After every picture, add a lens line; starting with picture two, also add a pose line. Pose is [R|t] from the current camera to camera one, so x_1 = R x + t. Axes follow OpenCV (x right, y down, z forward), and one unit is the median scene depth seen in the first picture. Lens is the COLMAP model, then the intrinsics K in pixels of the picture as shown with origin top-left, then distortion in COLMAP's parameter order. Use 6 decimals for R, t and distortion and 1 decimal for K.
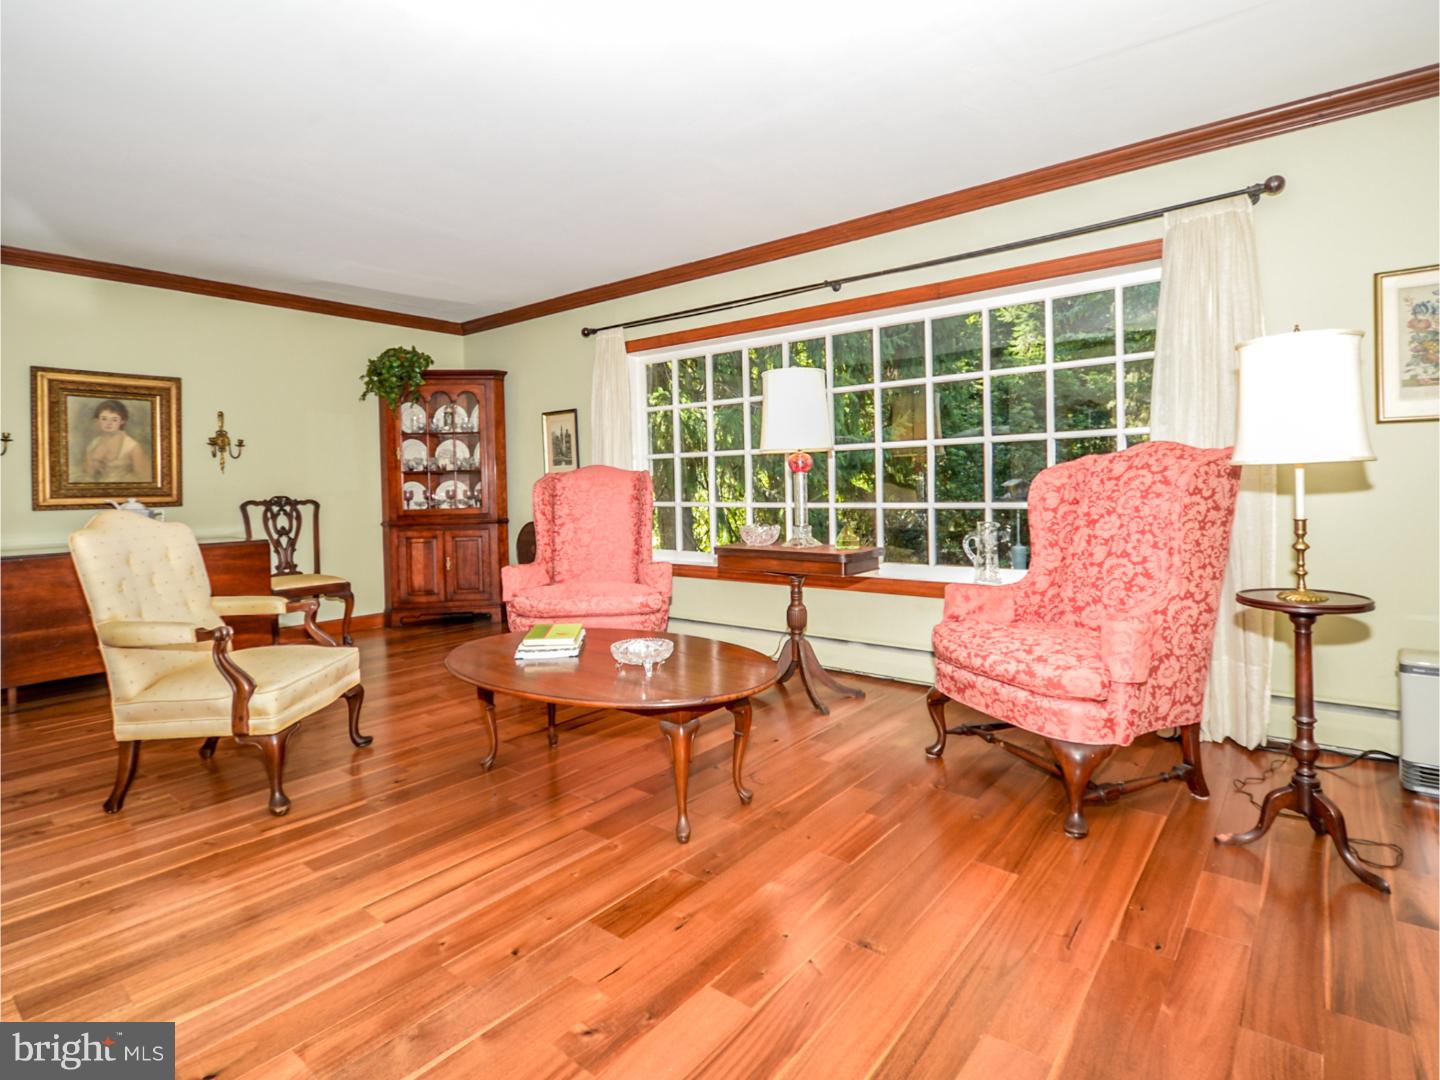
lens RADIAL K [[735.3, 0, 722.2], [0, 735.3, 495.5], [0, 0, 1]] dist [-0.001625, -0.001429]
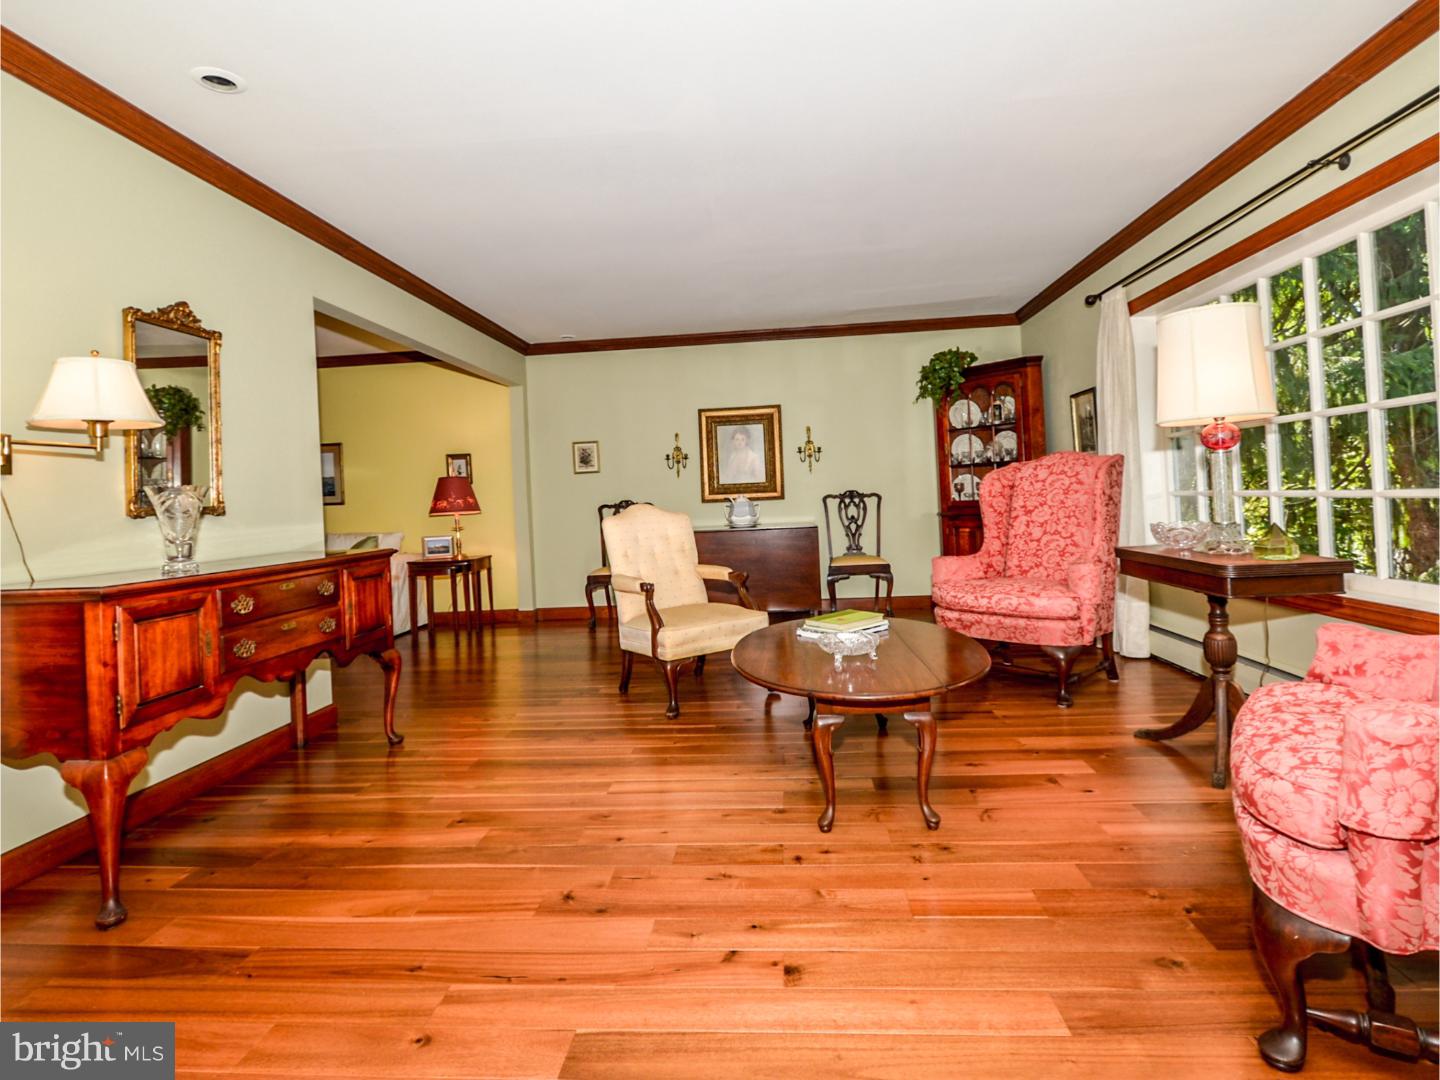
lens RADIAL K [[735.3, 0, 727.2], [0, 735.3, 500.4], [0, 0, 1]] dist [-0.001625, -0.001429]
pose [[0.573794, -0.003786, -0.818991, 0.314884], [0.022799, 0.999676, 0.011352, -0.000989], [0.818682, -0.025186, 0.573694, 0.139294]]
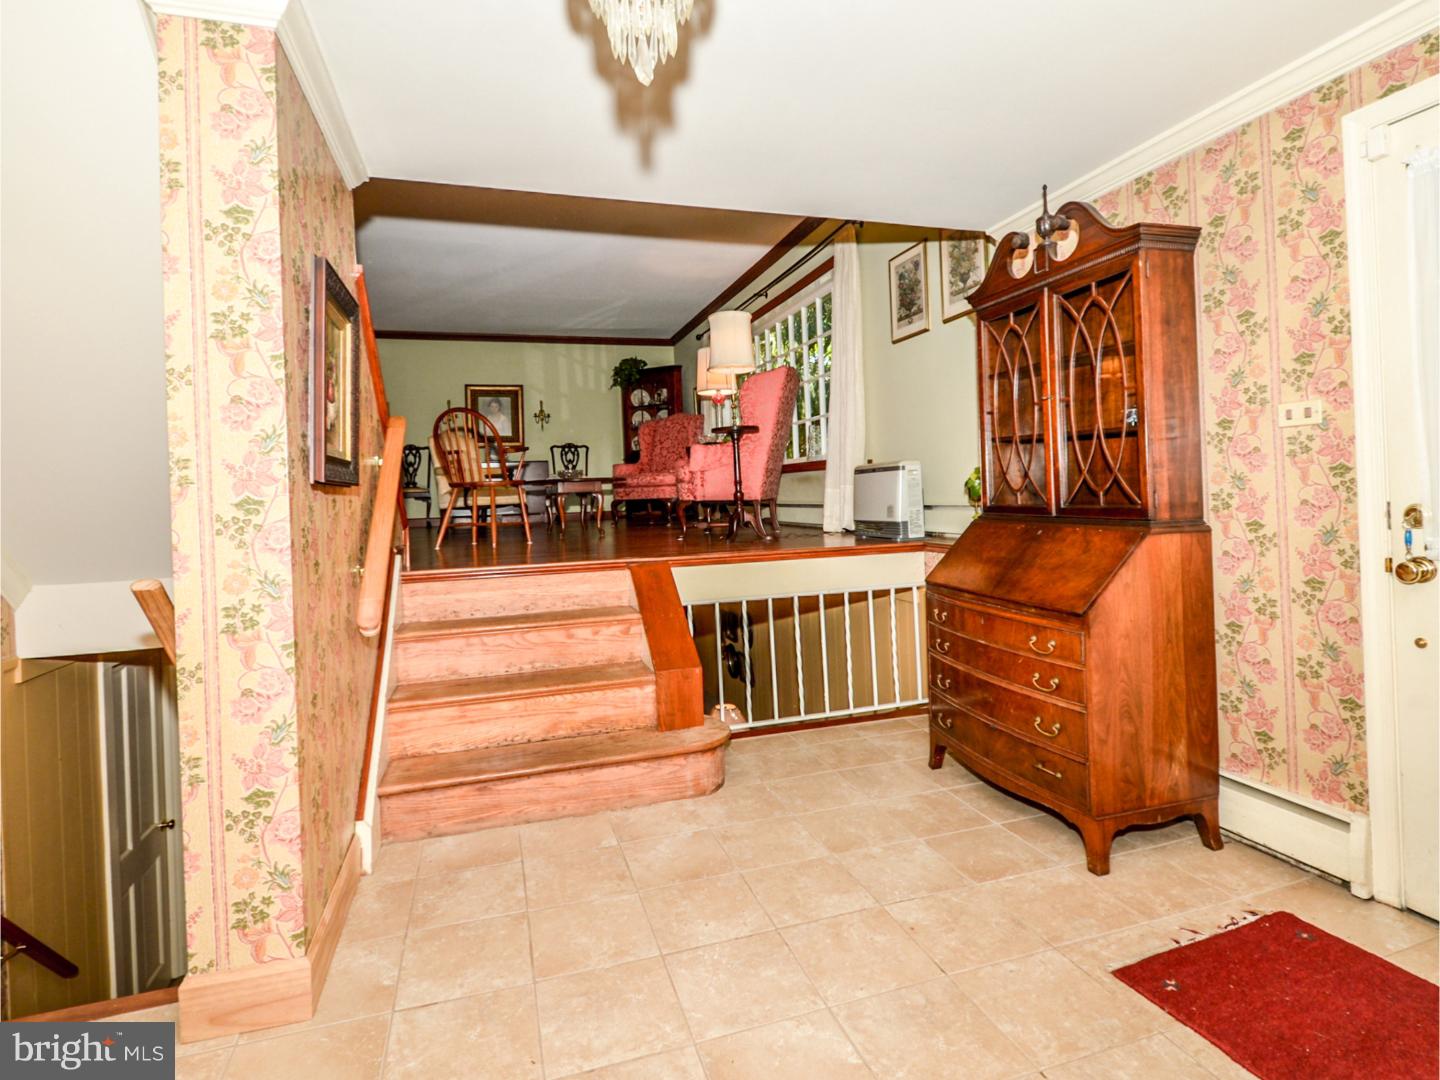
lens RADIAL K [[735.3, 0, 726.1], [0, 735.3, 491.3], [0, 0, 1]] dist [-0.001625, -0.001429]
pose [[0.837321, -0.011006, -0.546600, 0.860759], [0.012773, 0.999918, -0.000568, 0.146069], [0.546562, -0.006506, 0.837394, -0.413260]]
